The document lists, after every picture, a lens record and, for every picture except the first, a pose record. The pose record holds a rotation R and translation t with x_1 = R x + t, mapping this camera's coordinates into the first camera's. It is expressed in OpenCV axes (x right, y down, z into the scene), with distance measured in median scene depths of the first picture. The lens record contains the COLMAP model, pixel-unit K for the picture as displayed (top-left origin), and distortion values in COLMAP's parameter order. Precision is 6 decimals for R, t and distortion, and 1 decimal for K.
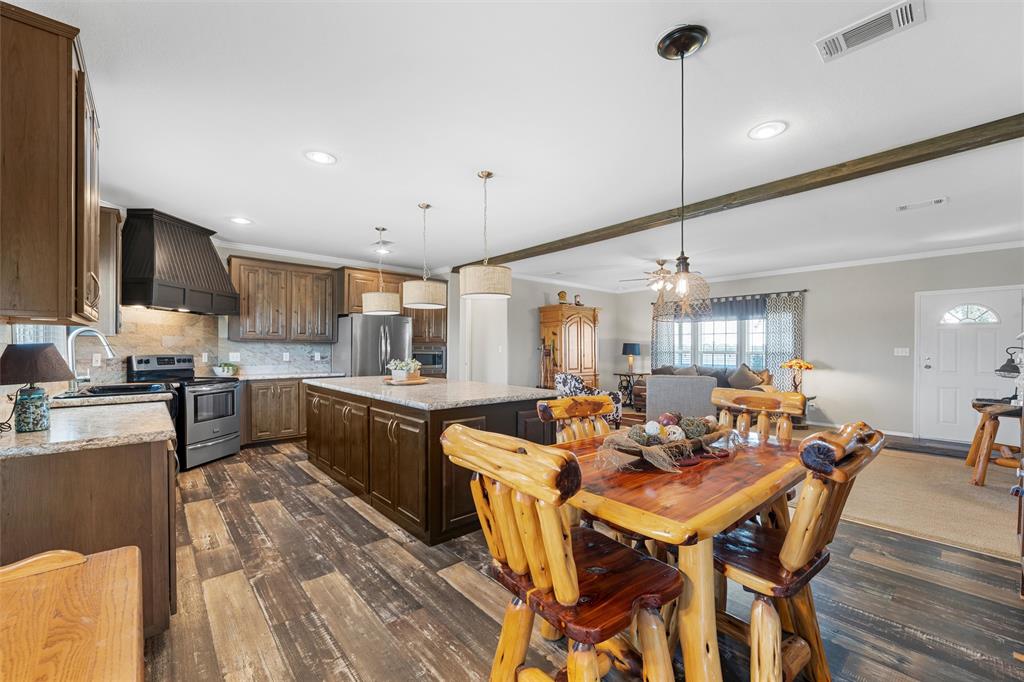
lens RADIAL K [[412.4, 0, 513.2], [0, 412.4, 350.0], [0, 0, 1]] dist [-0.000705, 0.000025]
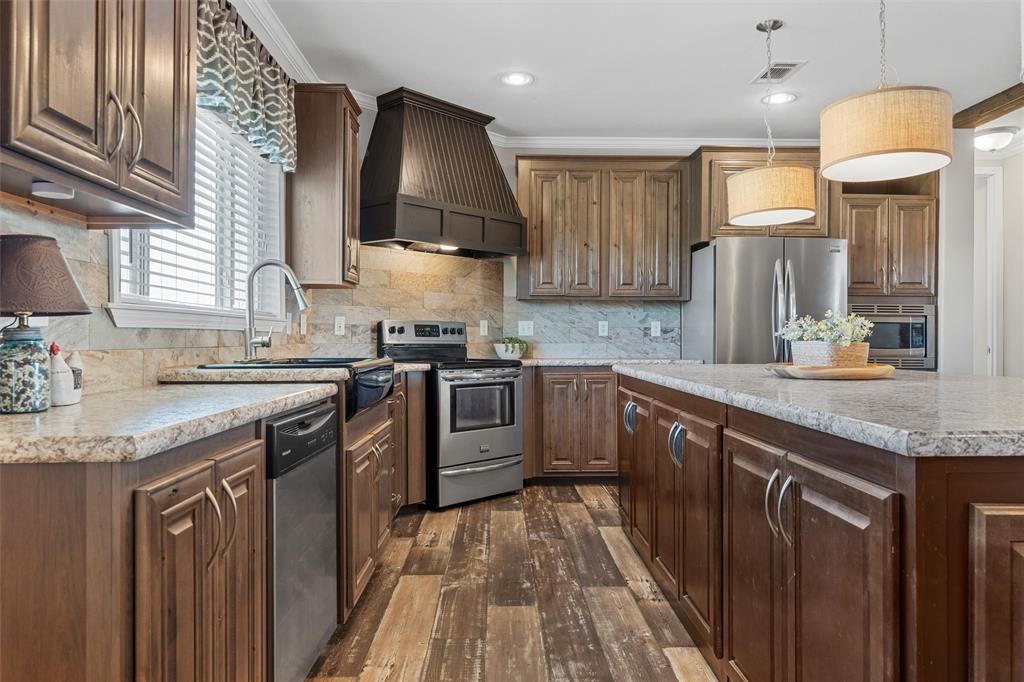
lens RADIAL K [[679.8, 0, 511.9], [0, 679.8, 335.6], [0, 0, 1]] dist [0.000785, -0.000177]
pose [[0.762680, -0.004834, -0.646758, -0.058480], [0.000768, 0.999978, -0.006568, 0.036178], [0.646776, 0.004512, 0.762667, 0.251533]]
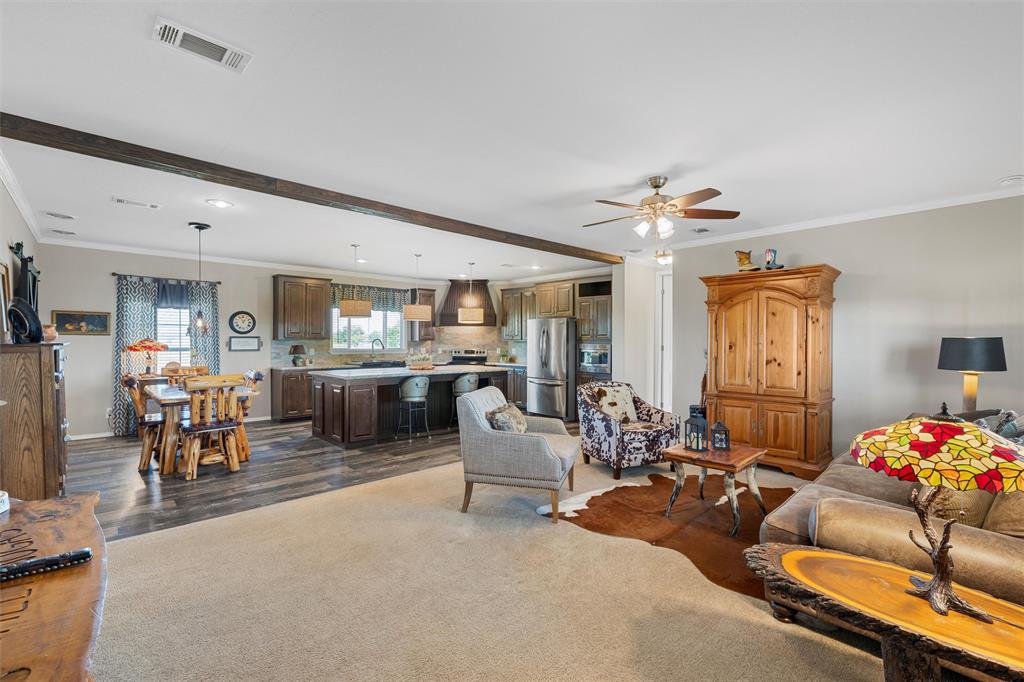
lens RADIAL K [[448.1, 0, 513.4], [0, 448.1, 344.2], [0, 0, 1]] dist [0.000277, 0.000047]
pose [[0.029537, 0.003906, -0.999556, 1.128243], [-0.004021, 0.999985, 0.003789, -0.017260], [0.999556, 0.003907, 0.029552, 1.004020]]
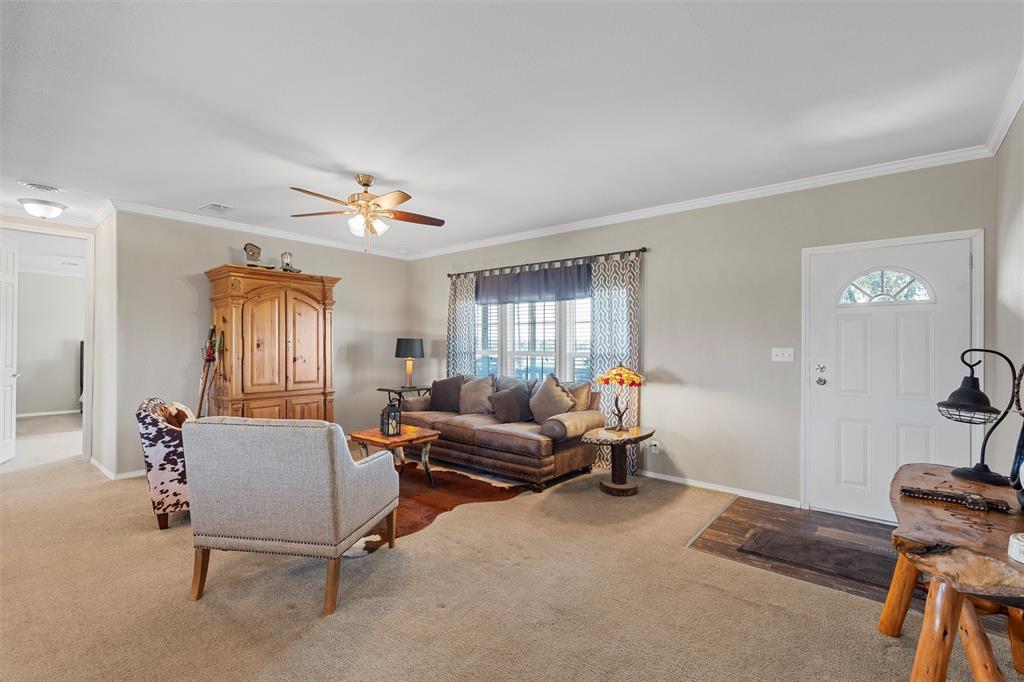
lens RADIAL K [[463.6, 0, 512.0], [0, 463.6, 341.0], [0, 0, 1]] dist [-0.000034, -0.000183]
pose [[0.988085, 0.002639, 0.153884, 0.579468], [-0.000744, 0.999923, -0.012371, -0.007251], [-0.153905, 0.012109, 0.988011, 0.520096]]
